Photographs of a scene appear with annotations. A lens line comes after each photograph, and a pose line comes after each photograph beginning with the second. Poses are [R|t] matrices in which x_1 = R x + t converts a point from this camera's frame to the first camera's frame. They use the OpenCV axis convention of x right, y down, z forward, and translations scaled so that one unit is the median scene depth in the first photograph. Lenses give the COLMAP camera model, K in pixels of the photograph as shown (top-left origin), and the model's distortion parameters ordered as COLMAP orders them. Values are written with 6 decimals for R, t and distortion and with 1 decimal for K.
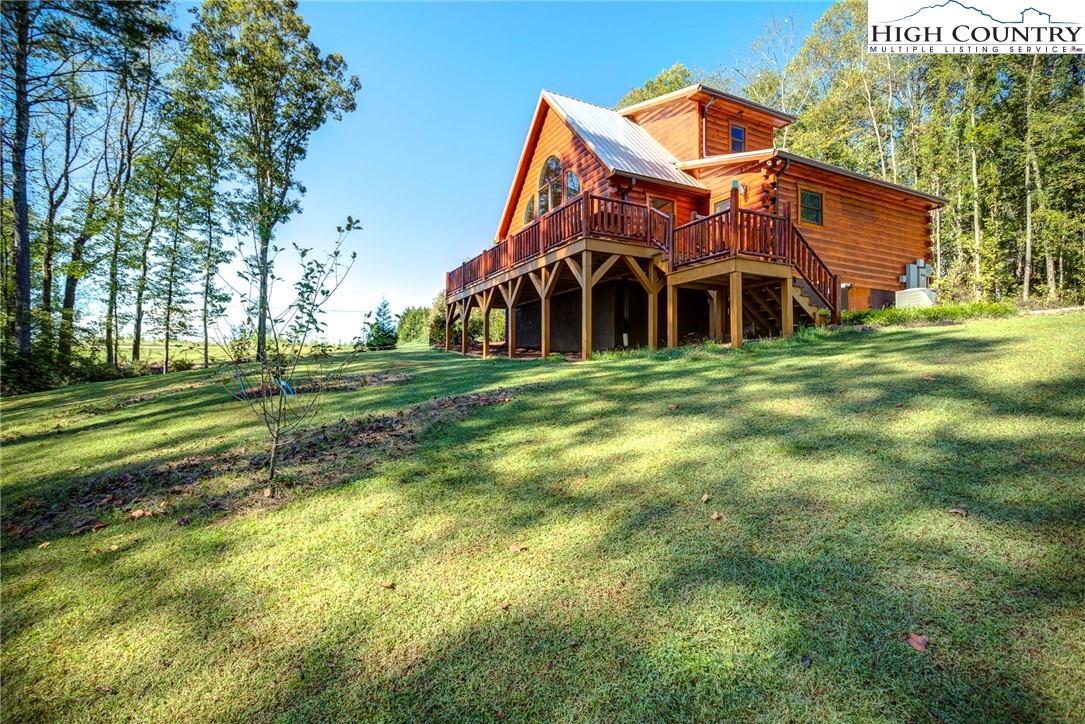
lens RADIAL K [[528.4, 0, 565.3], [0, 528.4, 367.7], [0, 0, 1]] dist [0.000148, -0.000242]
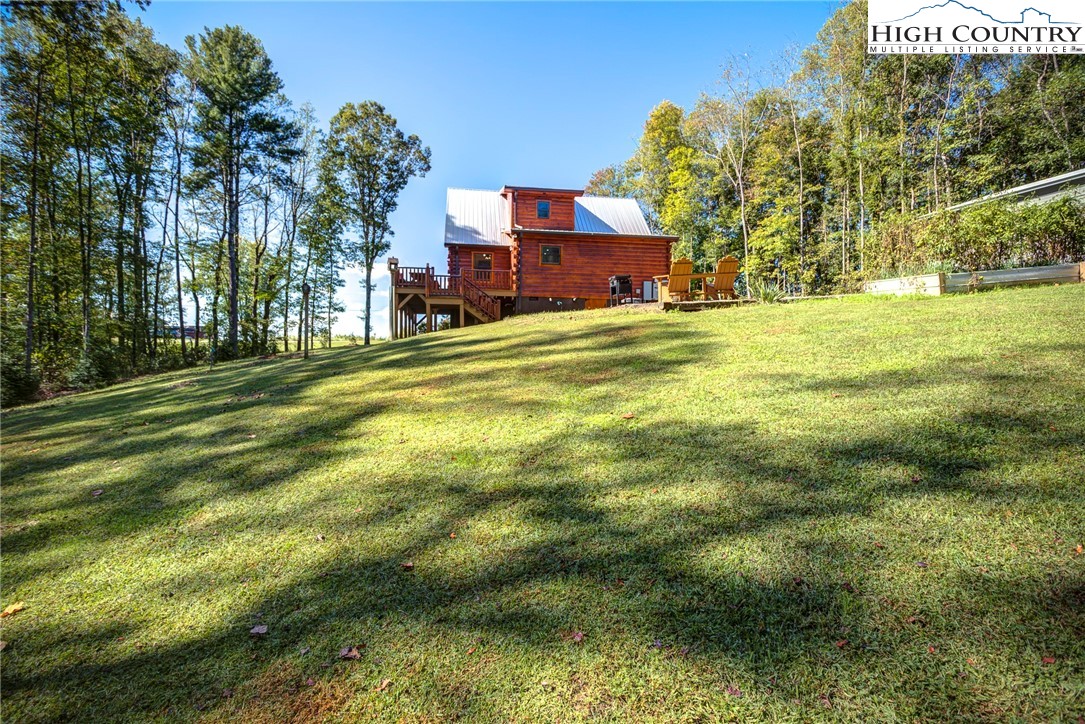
lens RADIAL K [[534.4, 0, 541.2], [0, 534.4, 366.0], [0, 0, 1]] dist [0.001827, 0.006168]
pose [[0.940346, 0.007968, -0.340125, 0.420022], [-0.005901, 0.999957, 0.007114, 0.018754], [0.340168, -0.004682, 0.940353, -0.263818]]
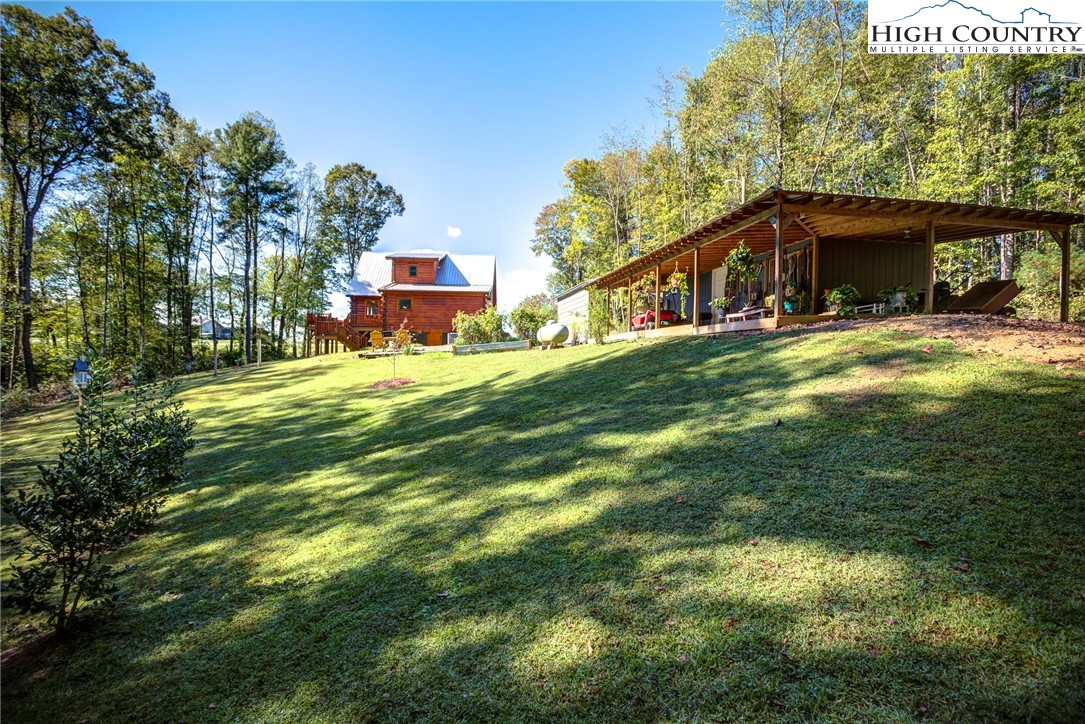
lens RADIAL K [[534.4, 0, 541.2], [0, 534.4, 366.0], [0, 0, 1]] dist [0.001827, 0.006168]
pose [[0.895799, 0.021782, -0.443925, 0.945272], [-0.012133, 0.999625, 0.024565, -0.027950], [0.444293, -0.016619, 0.895727, -0.461545]]
